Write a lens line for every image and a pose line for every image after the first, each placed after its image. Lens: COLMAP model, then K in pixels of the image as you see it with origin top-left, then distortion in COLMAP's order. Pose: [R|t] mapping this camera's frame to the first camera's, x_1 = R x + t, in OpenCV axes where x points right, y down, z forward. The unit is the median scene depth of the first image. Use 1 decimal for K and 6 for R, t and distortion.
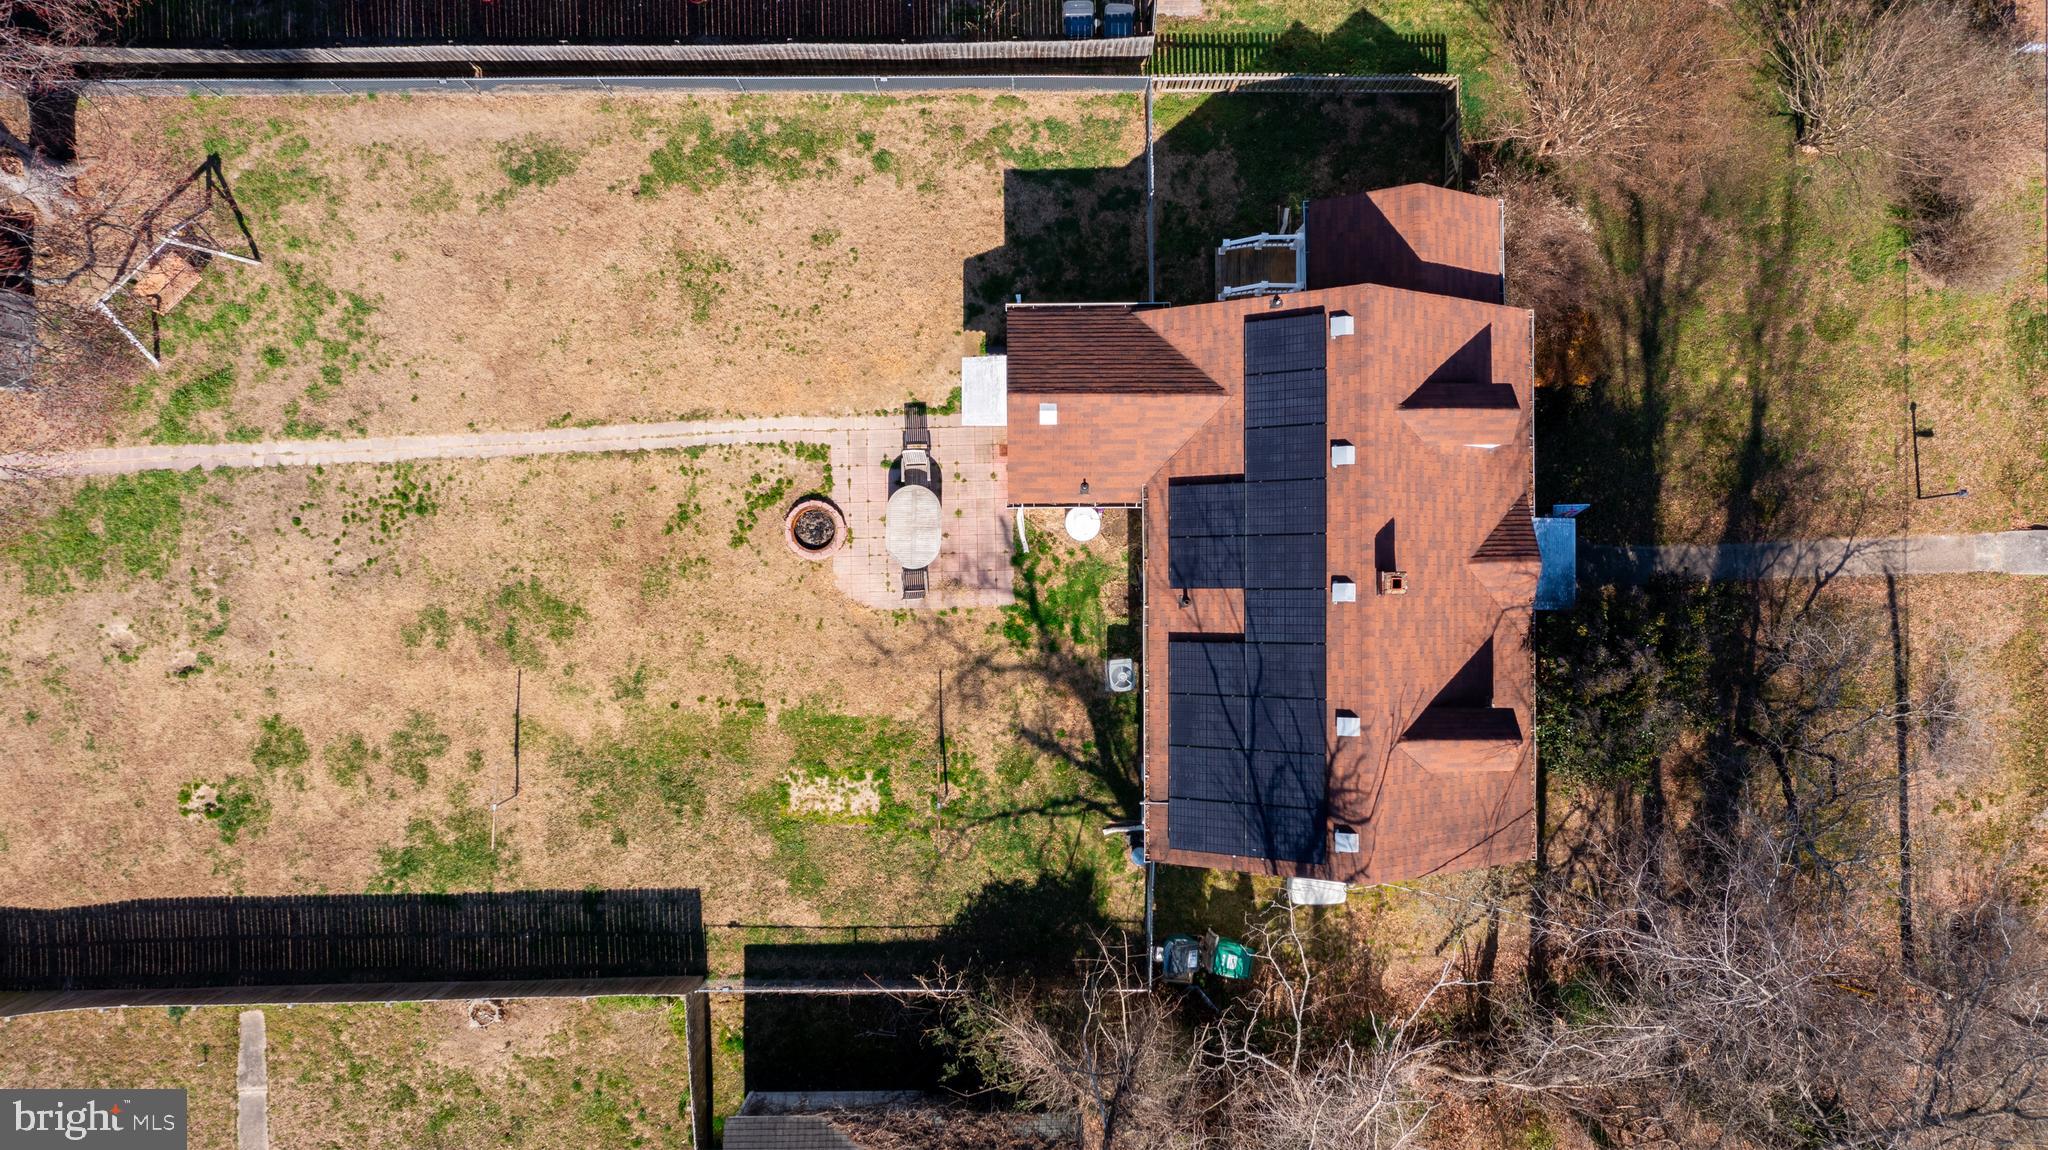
lens RADIAL K [[1620.2, 0, 1030.1], [0, 1620.2, 576.6], [0, 0, 1]] dist [-0.024414, 0.012948]
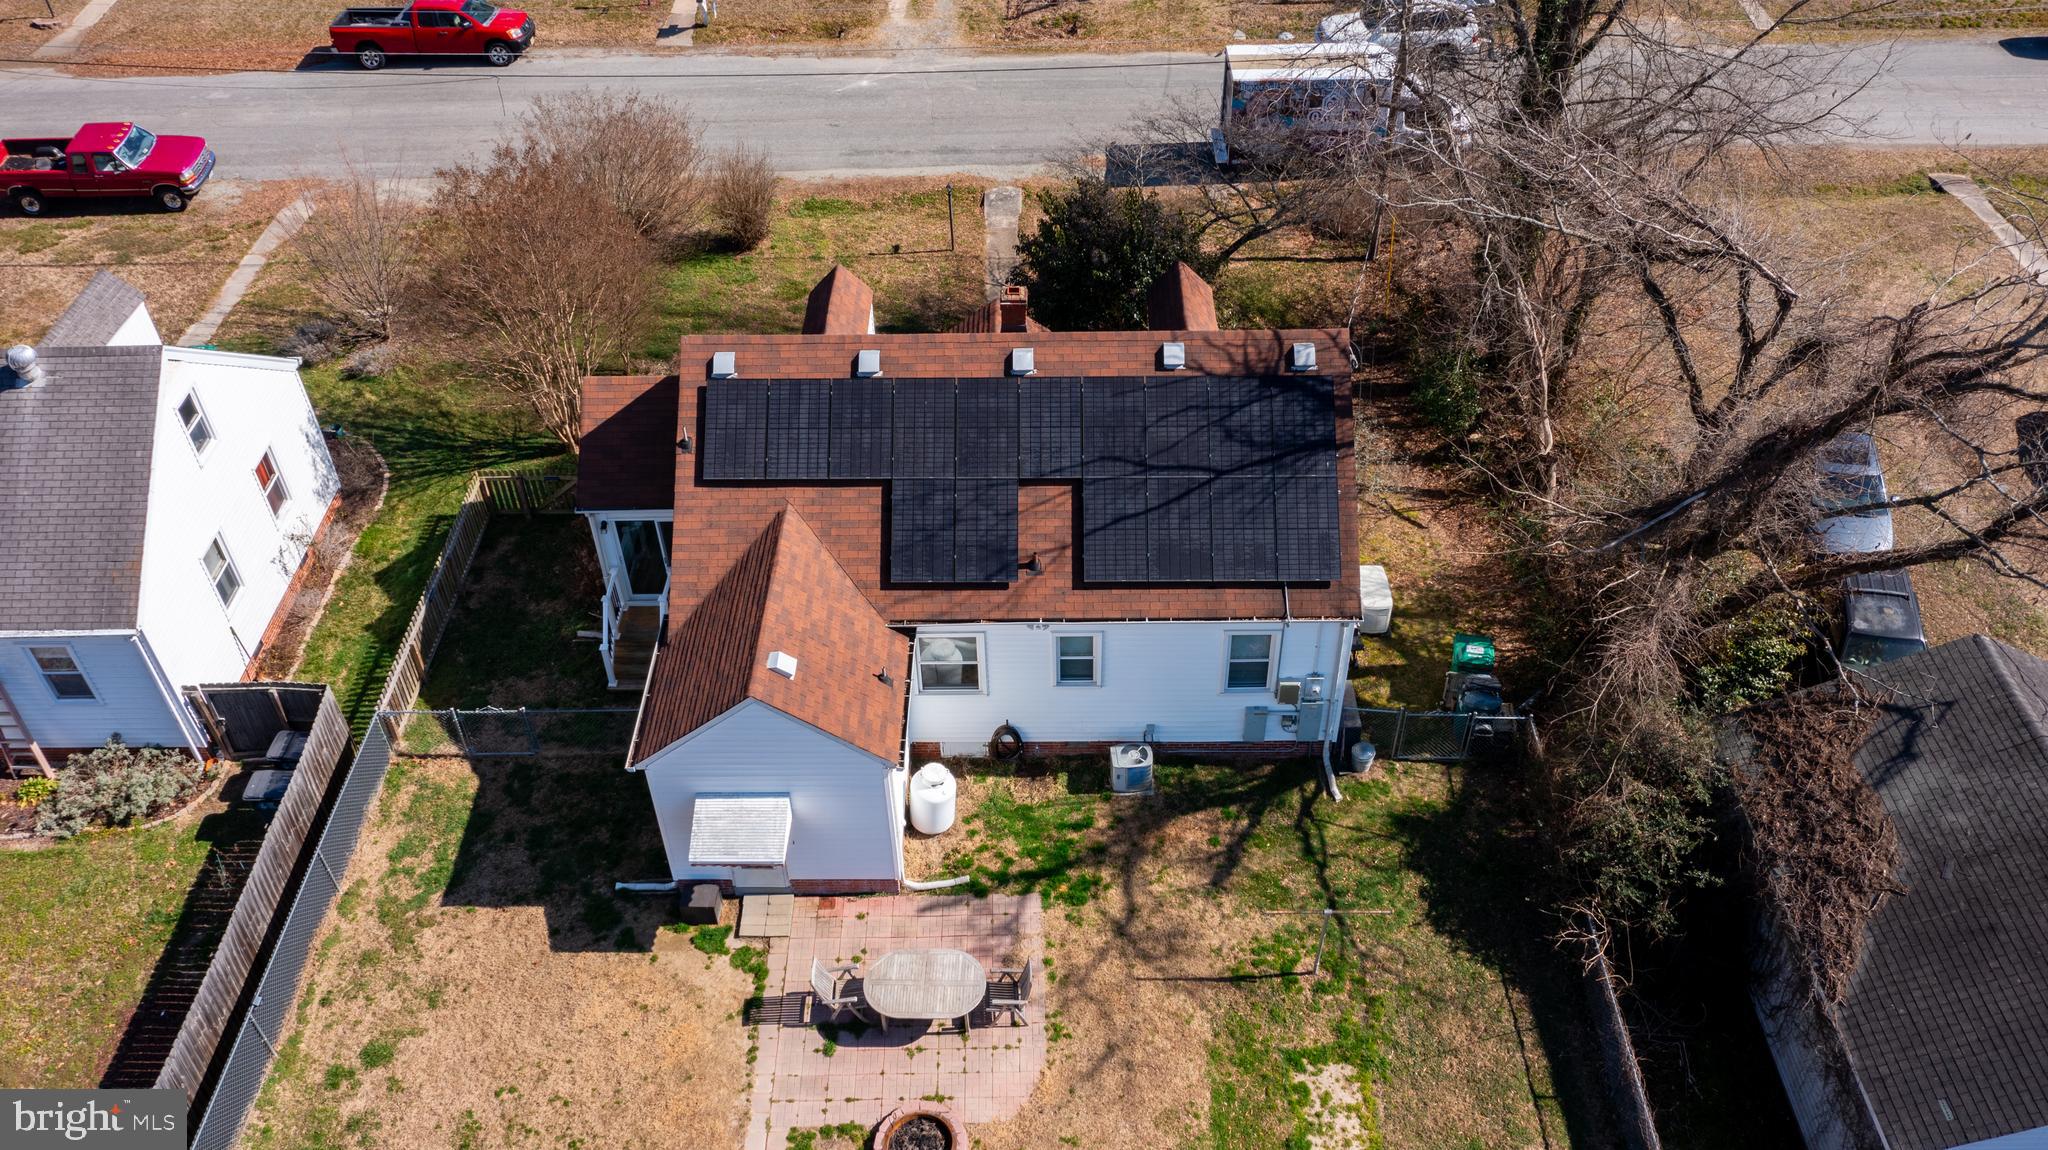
lens RADIAL K [[1620.2, 0, 1030.1], [0, 1620.2, 576.6], [0, 0, 1]] dist [-0.024414, 0.012948]
pose [[0.011891, -0.668191, 0.743895, -0.453704], [0.999919, 0.004645, -0.011811, 0.020426], [0.004437, 0.743976, 0.668192, 0.409517]]
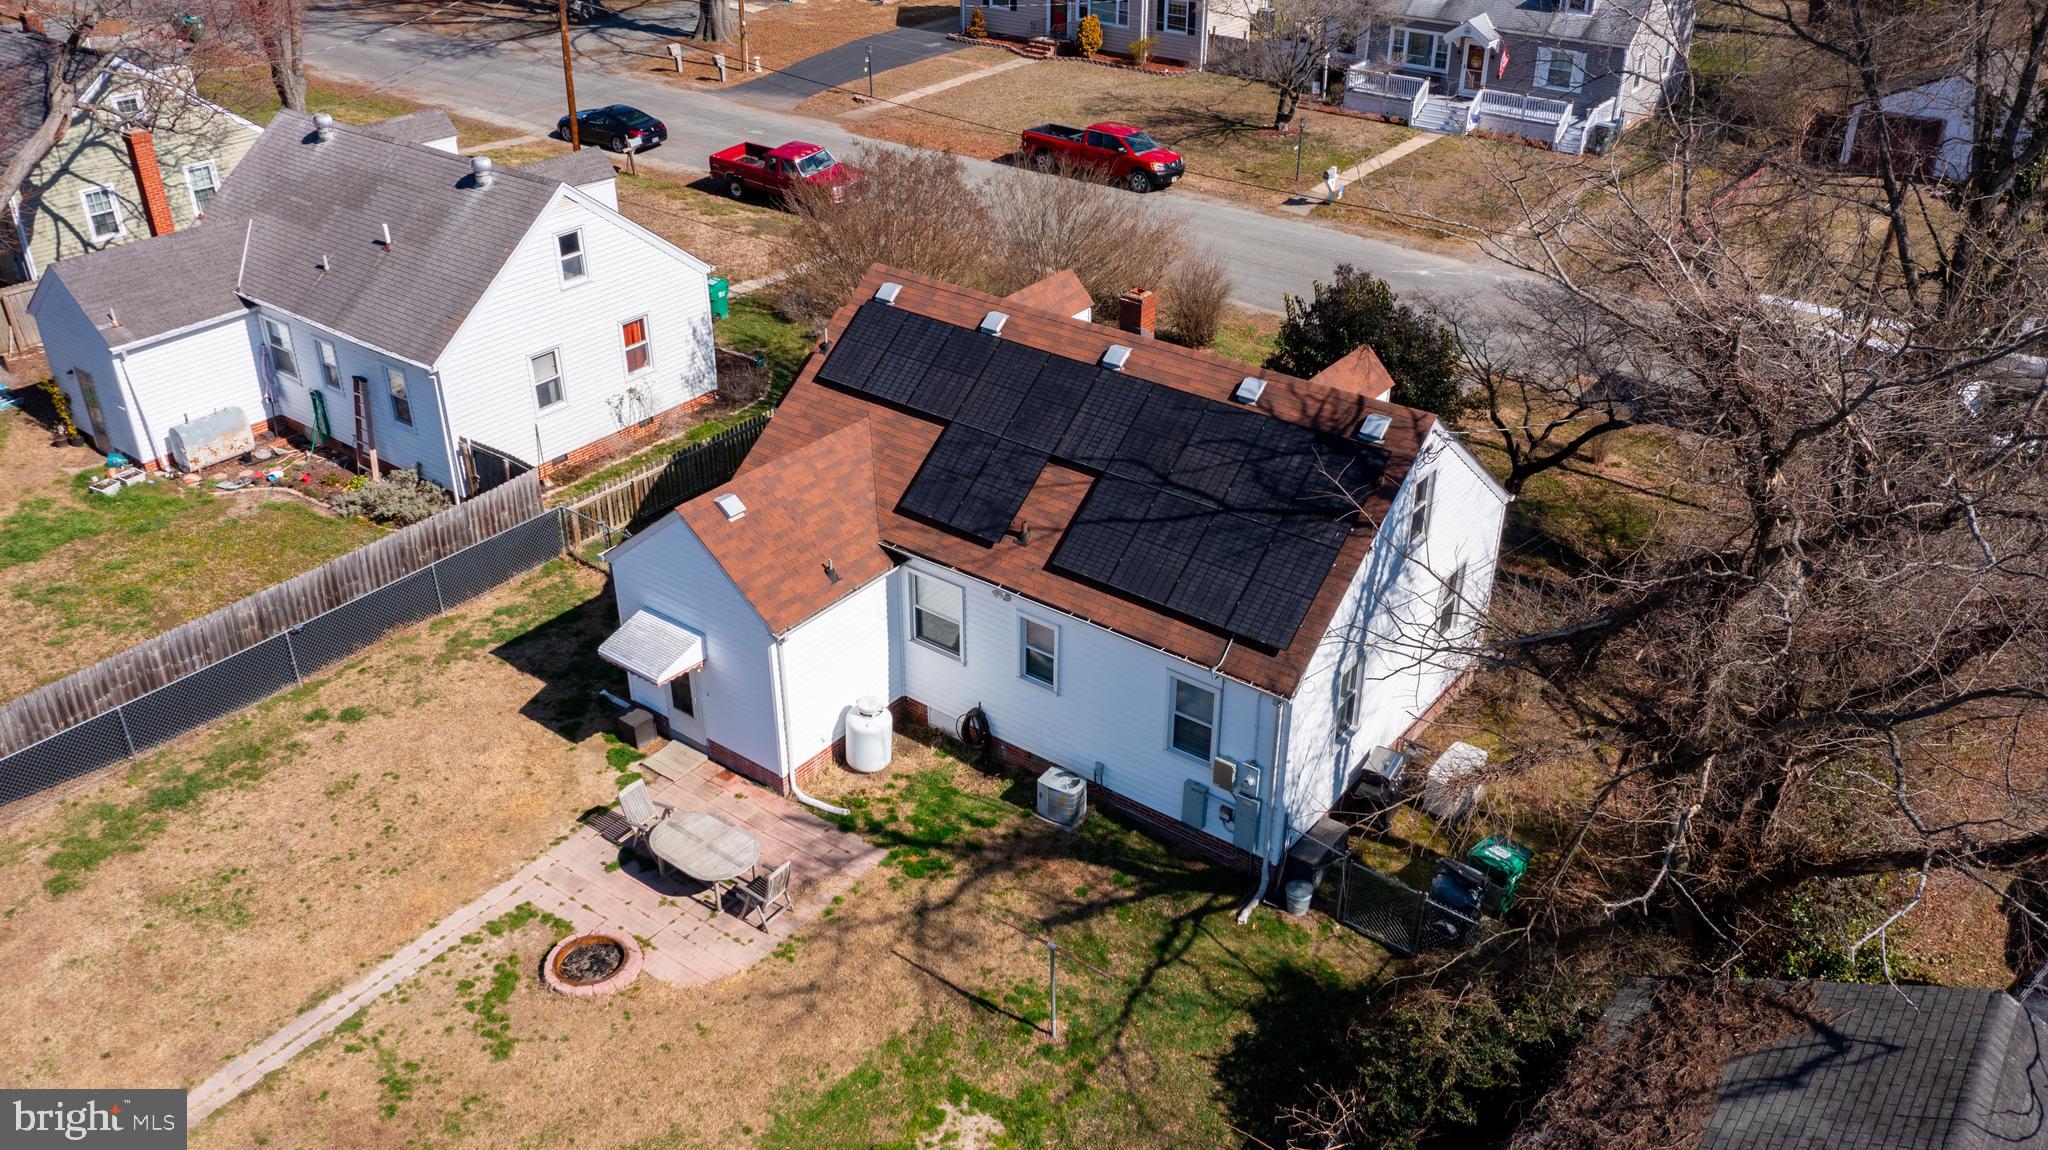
lens RADIAL K [[1620.2, 0, 1030.1], [0, 1620.2, 576.6], [0, 0, 1]] dist [-0.024414, 0.012948]
pose [[0.607833, -0.394304, 0.689248, -0.403520], [0.793952, 0.316438, -0.519142, 0.385947], [-0.013405, 0.862781, 0.505400, 0.547096]]
